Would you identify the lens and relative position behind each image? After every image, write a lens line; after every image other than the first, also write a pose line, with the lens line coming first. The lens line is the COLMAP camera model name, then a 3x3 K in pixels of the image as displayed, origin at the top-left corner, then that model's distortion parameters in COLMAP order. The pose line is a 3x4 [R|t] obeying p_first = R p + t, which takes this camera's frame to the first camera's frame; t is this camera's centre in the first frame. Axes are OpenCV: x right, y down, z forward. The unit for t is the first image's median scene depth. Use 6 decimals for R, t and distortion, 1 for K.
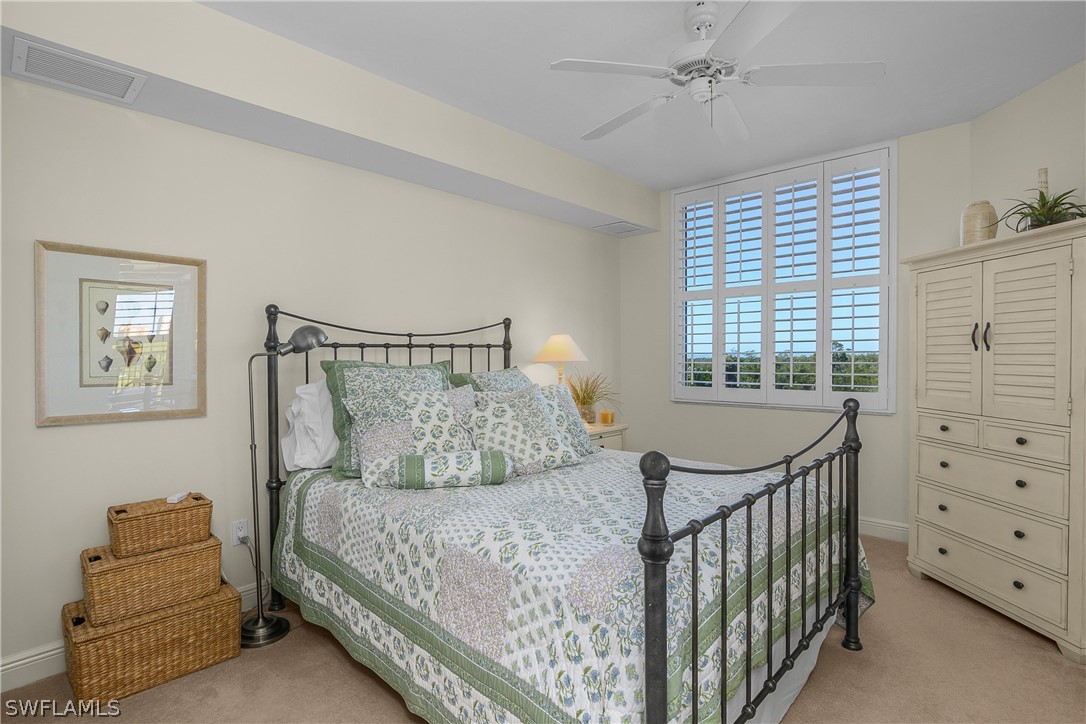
lens RADIAL K [[540.5, 0, 534.7], [0, 540.5, 357.9], [0, 0, 1]] dist [-0.024220, 0.005910]
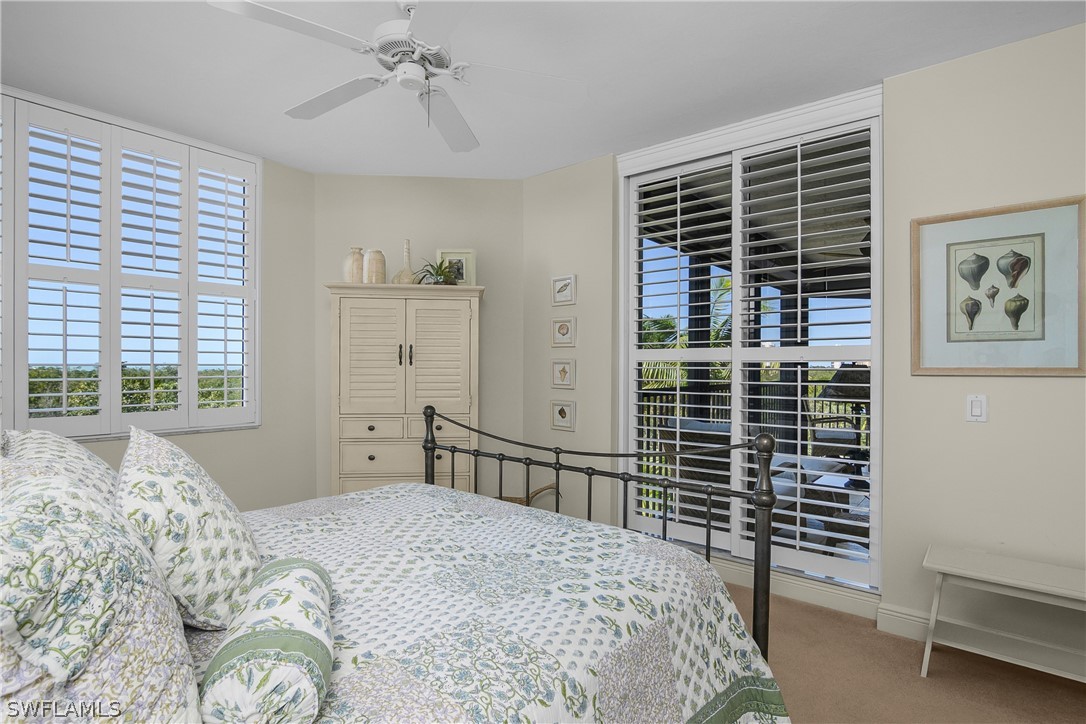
lens RADIAL K [[540.5, 0, 535.3], [0, 540.5, 362.6], [0, 0, 1]] dist [-0.024220, 0.005910]
pose [[-0.043054, 0.013907, 0.998976, -0.347162], [0.005442, 0.999892, -0.013685, 0.000486], [-0.999058, 0.004847, -0.043125, 0.483315]]
